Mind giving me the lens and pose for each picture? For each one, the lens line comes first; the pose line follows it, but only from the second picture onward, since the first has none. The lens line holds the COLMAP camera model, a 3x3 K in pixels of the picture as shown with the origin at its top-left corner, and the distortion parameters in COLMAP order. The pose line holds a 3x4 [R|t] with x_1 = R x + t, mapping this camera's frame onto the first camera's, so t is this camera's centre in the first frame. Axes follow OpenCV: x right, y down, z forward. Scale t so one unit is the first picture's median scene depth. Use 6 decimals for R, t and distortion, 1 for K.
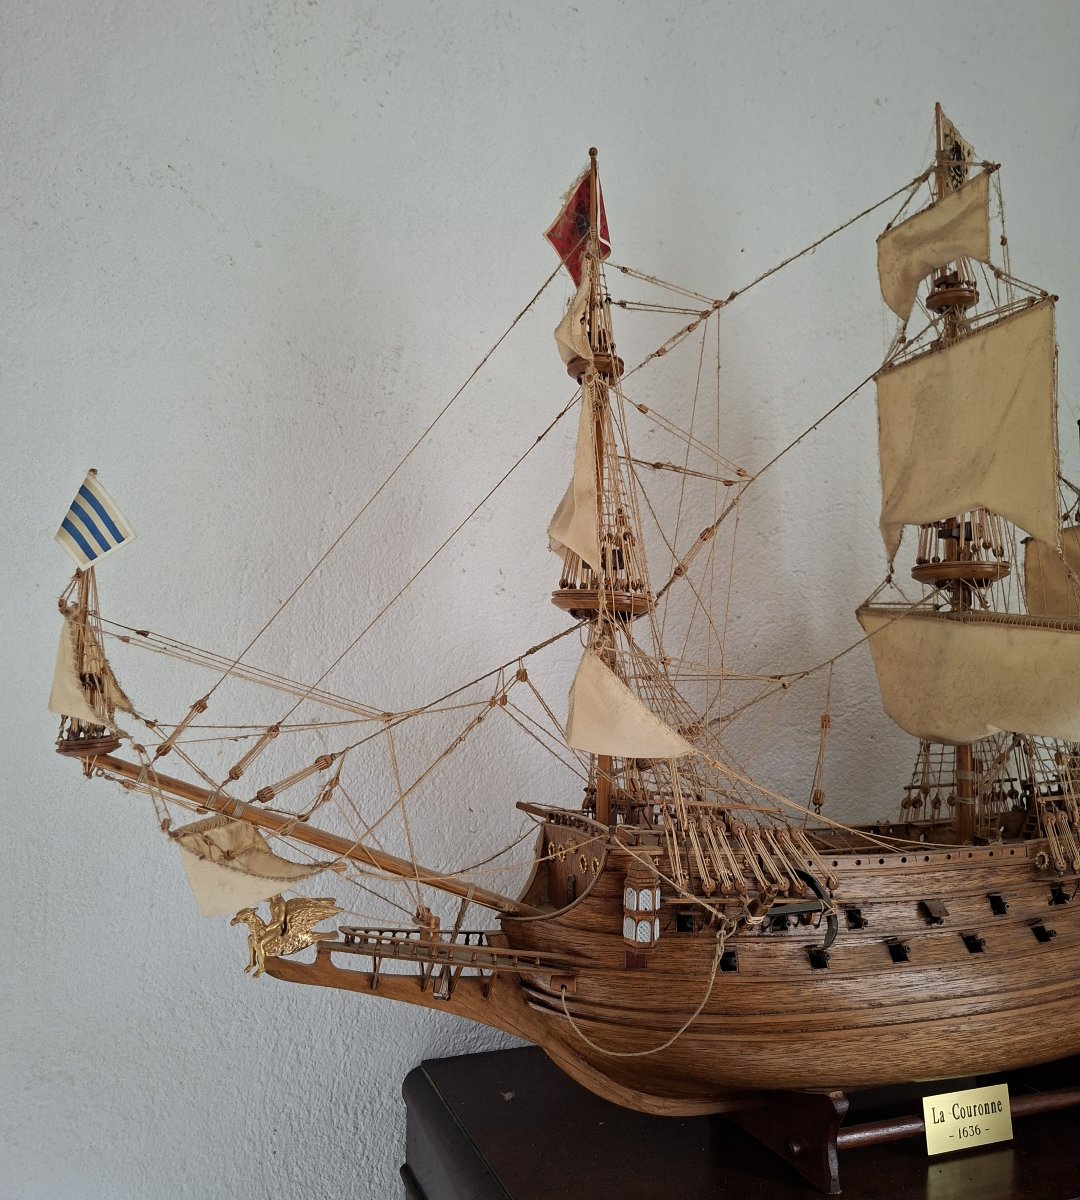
lens RADIAL K [[1002.2, 0, 539.7], [0, 1002.2, 625.8], [0, 0, 1]] dist [0.076878, -0.112460]
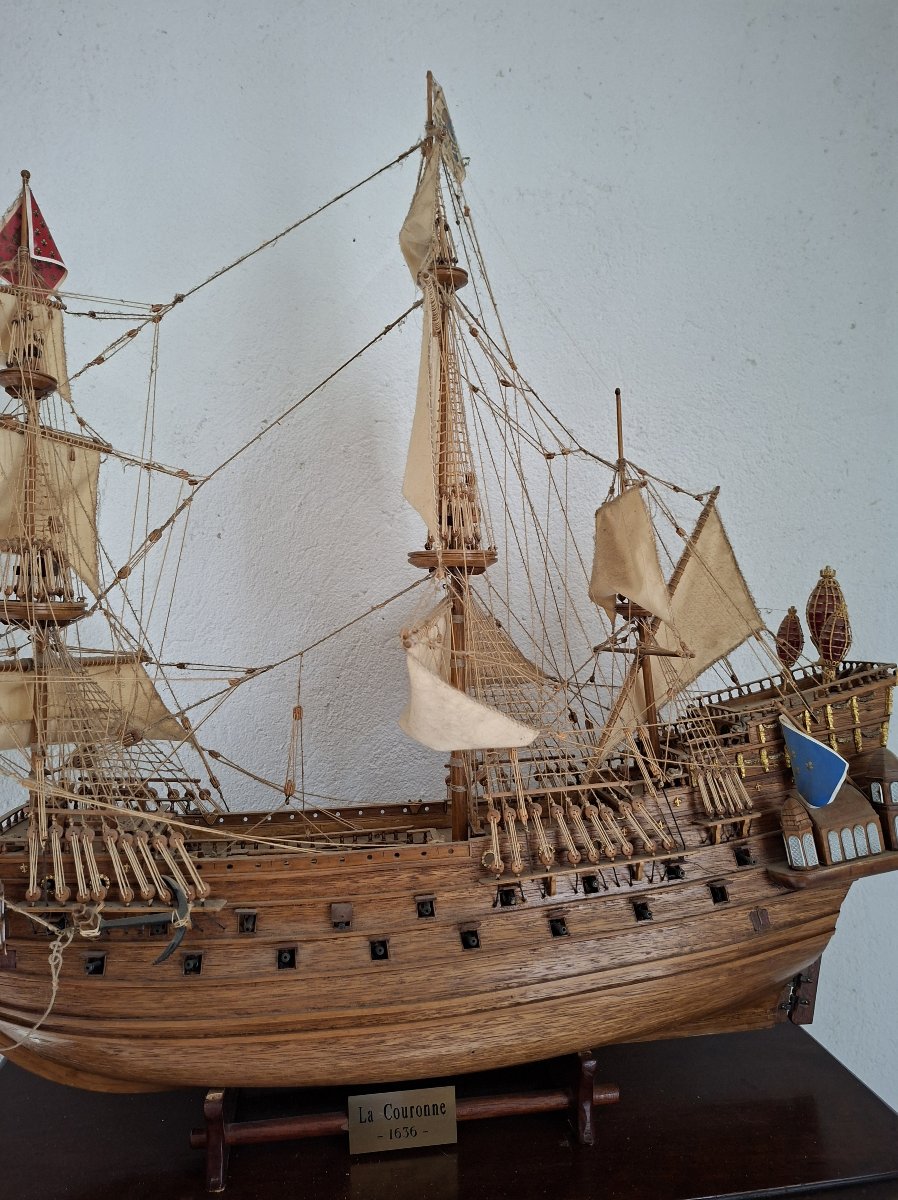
lens RADIAL K [[821.2, 0, 444.7], [0, 821.2, 583.0], [0, 0, 1]] dist [0.026532, -0.034706]
pose [[0.978529, -0.027461, -0.204272, 0.631068], [0.035933, 0.998636, 0.037883, -0.064566], [0.202953, -0.044410, 0.978181, 0.240571]]
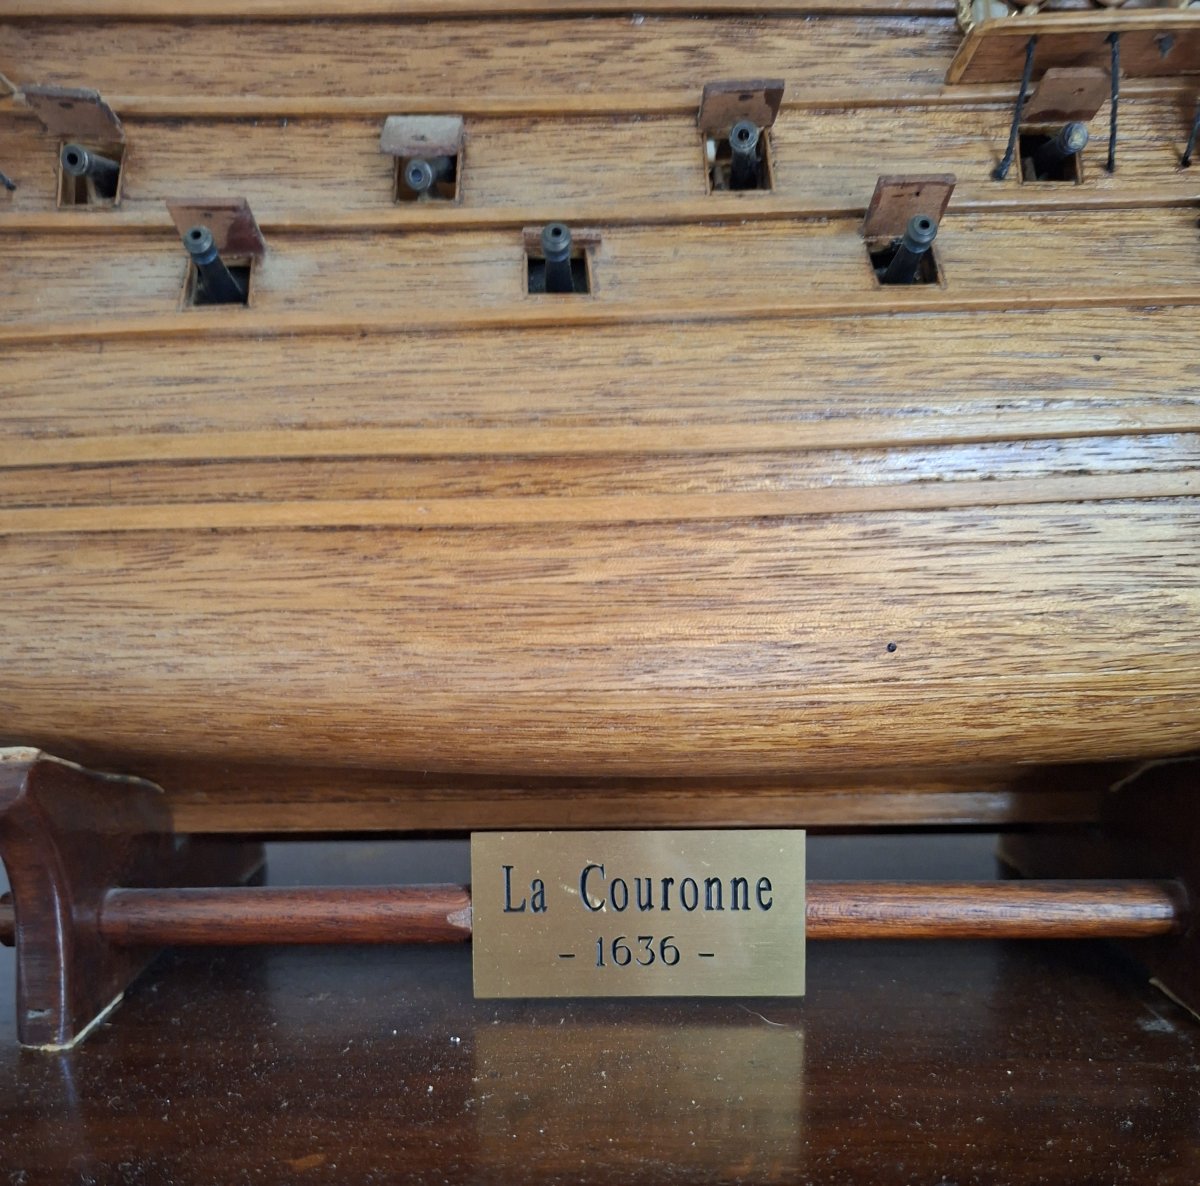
lens RADIAL K [[1132.9, 0, 602.1], [0, 1132.9, 781.9], [0, 0, 1]] dist [0.048669, 0.000967]
pose [[0.940196, 0.060335, -0.335249, 0.520308], [0.027097, 0.967822, 0.250173, 0.350886], [0.339555, -0.244296, 0.908307, 0.672523]]
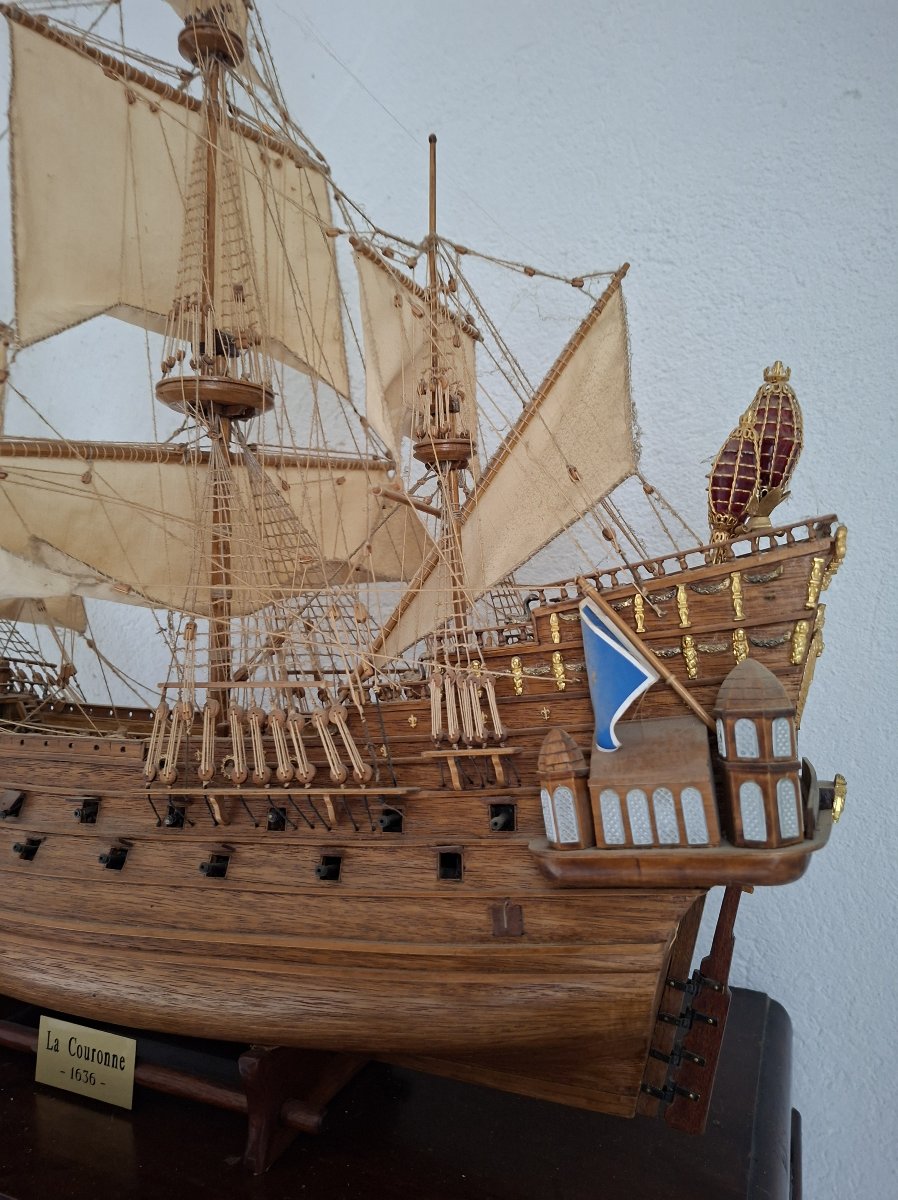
lens RADIAL K [[815.1, 0, 450.1], [0, 815.1, 598.7], [0, 0, 1]] dist [0.087874, -0.118829]
pose [[0.745670, -0.006357, -0.666286, 1.079120], [0.047544, 0.997913, 0.043688, 0.093054], [0.664618, -0.064255, 0.744416, 0.709360]]
